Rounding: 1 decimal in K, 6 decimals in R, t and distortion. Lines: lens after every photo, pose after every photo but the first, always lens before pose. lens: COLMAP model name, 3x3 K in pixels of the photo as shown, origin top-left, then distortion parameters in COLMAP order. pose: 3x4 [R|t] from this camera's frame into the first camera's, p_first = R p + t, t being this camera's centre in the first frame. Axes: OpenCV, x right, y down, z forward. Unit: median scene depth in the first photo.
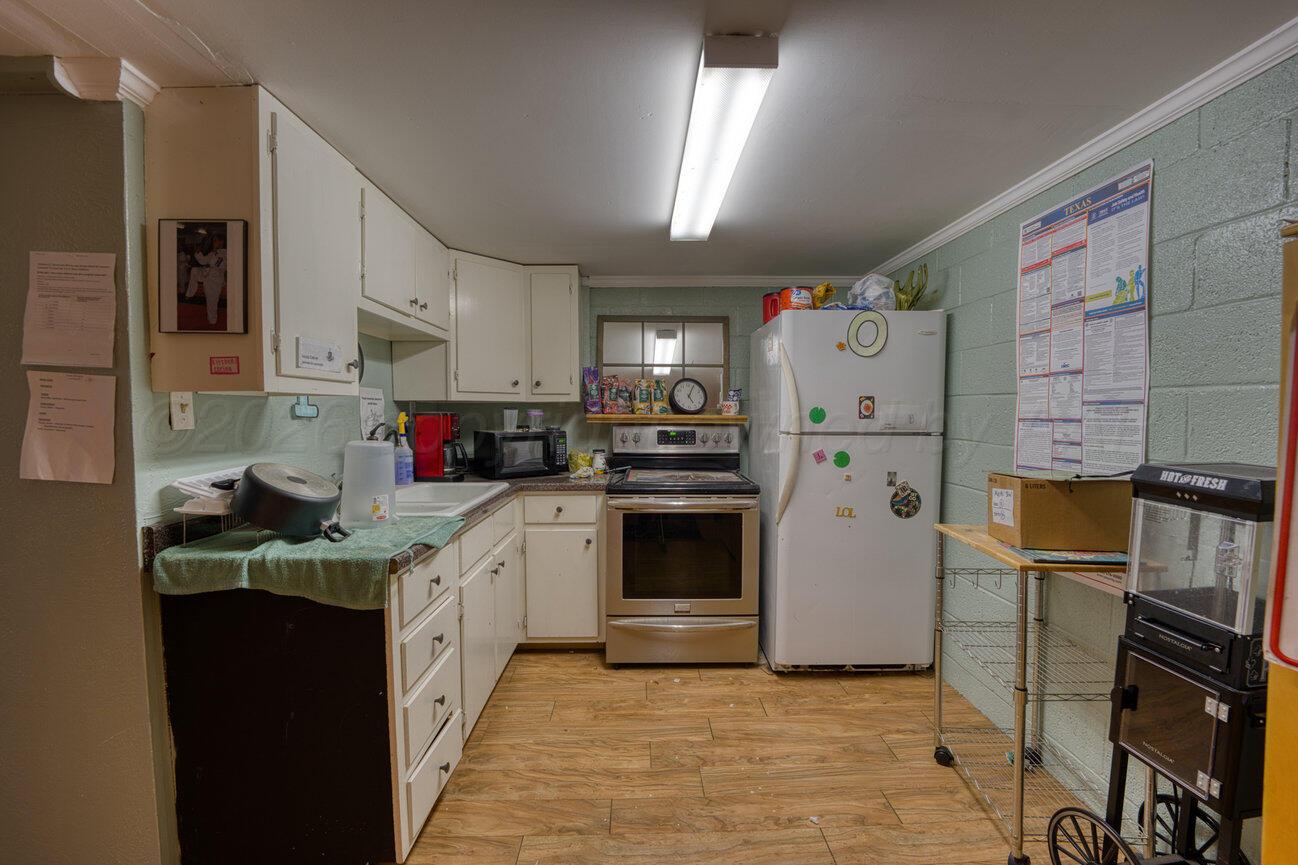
lens RADIAL K [[532.7, 0, 648.9], [0, 532.7, 434.0], [0, 0, 1]] dist [-0.018880, -0.000310]
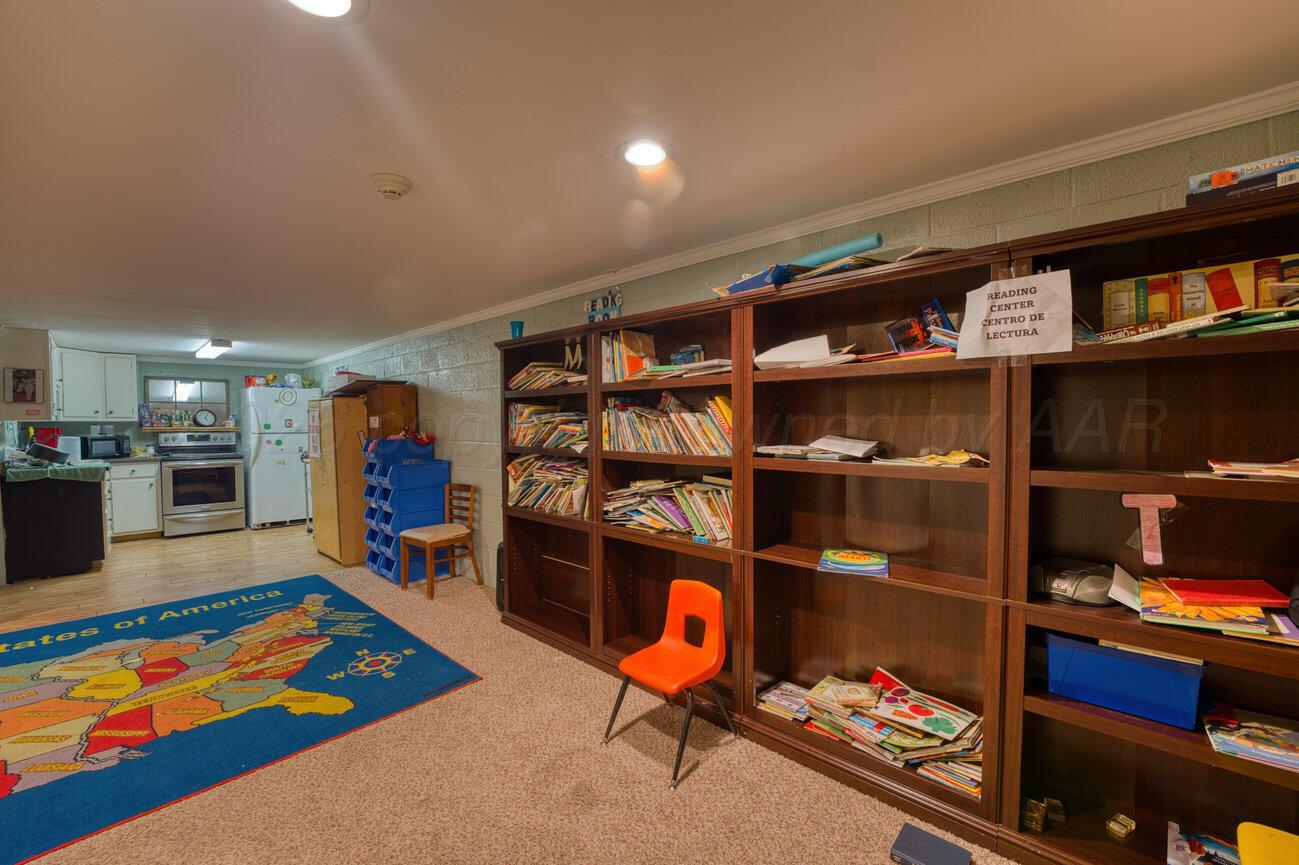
lens RADIAL K [[533.1, 0, 646.7], [0, 533.1, 437.0], [0, 0, 1]] dist [-0.018880, -0.000310]
pose [[0.709405, -0.022390, 0.704445, -0.163761], [0.036014, 0.999341, -0.004505, 0.079763], [-0.703880, 0.028566, 0.709744, -1.810558]]
